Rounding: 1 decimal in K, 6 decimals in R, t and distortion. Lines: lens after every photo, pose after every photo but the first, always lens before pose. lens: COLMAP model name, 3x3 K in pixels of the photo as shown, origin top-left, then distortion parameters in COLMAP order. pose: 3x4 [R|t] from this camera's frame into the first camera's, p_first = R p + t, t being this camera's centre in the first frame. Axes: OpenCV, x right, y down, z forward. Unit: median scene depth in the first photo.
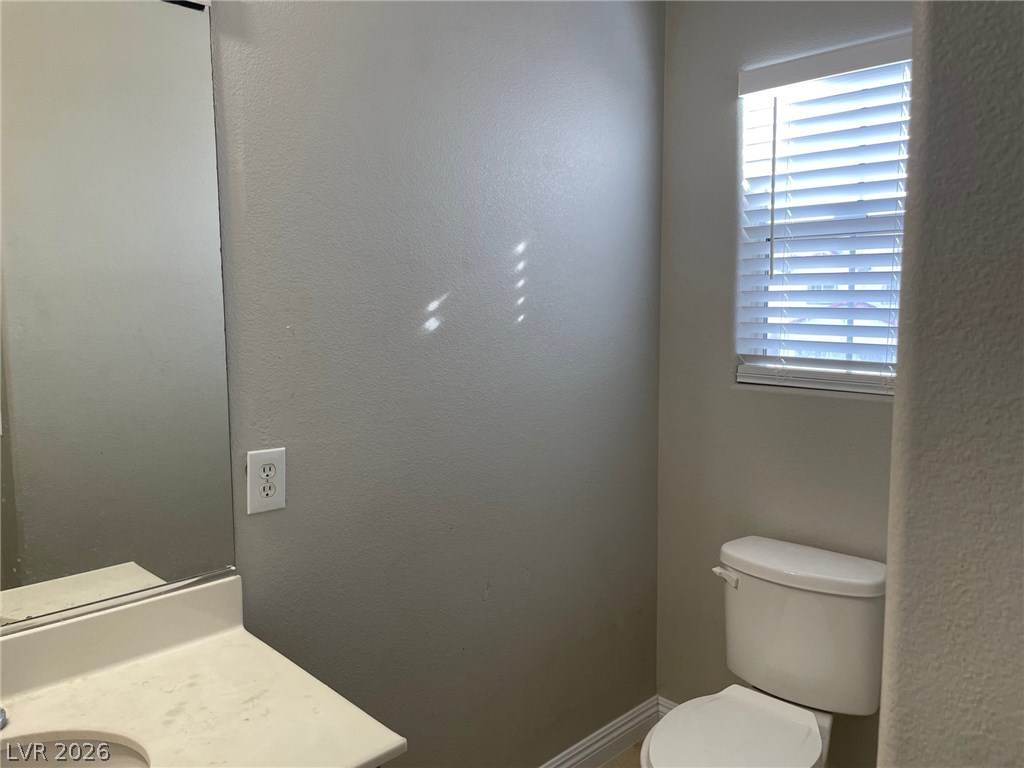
lens RADIAL K [[776.4, 0, 507.2], [0, 776.4, 378.3], [0, 0, 1]] dist [0.068745, -0.095698]
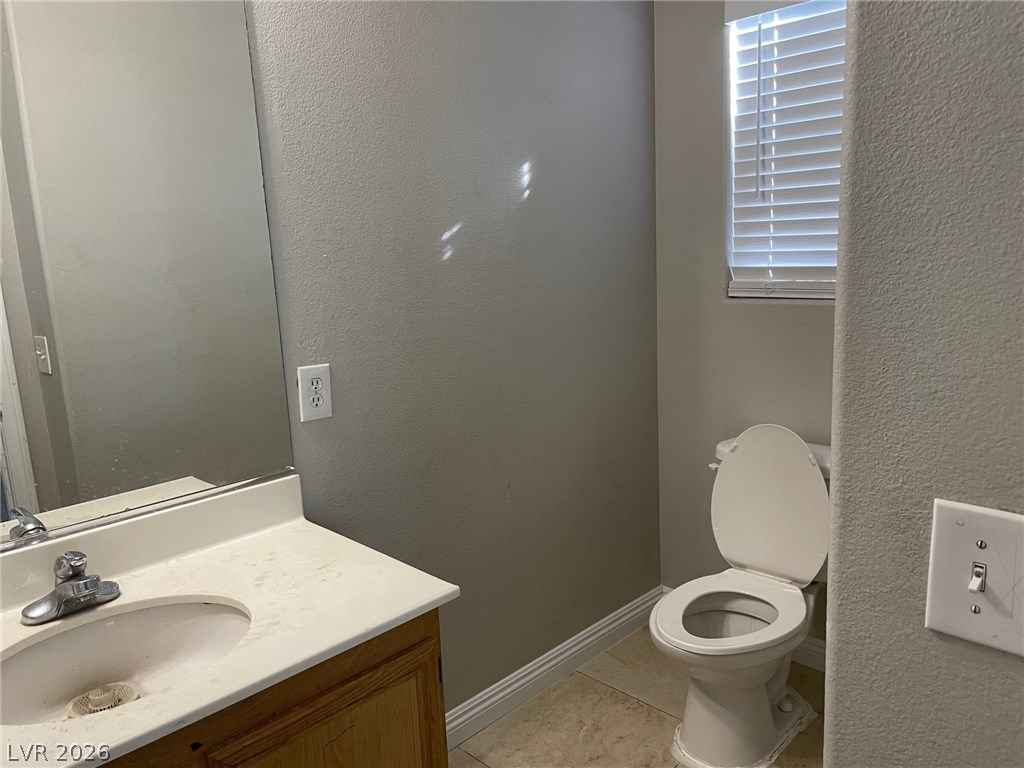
lens RADIAL K [[776.4, 0, 508.8], [0, 776.4, 384.0], [0, 0, 1]] dist [0.068745, -0.095698]
pose [[0.999093, -0.041983, 0.007076, -0.045676], [0.041305, 0.996104, 0.077917, 0.055525], [-0.010320, -0.077554, 0.996935, -0.173686]]
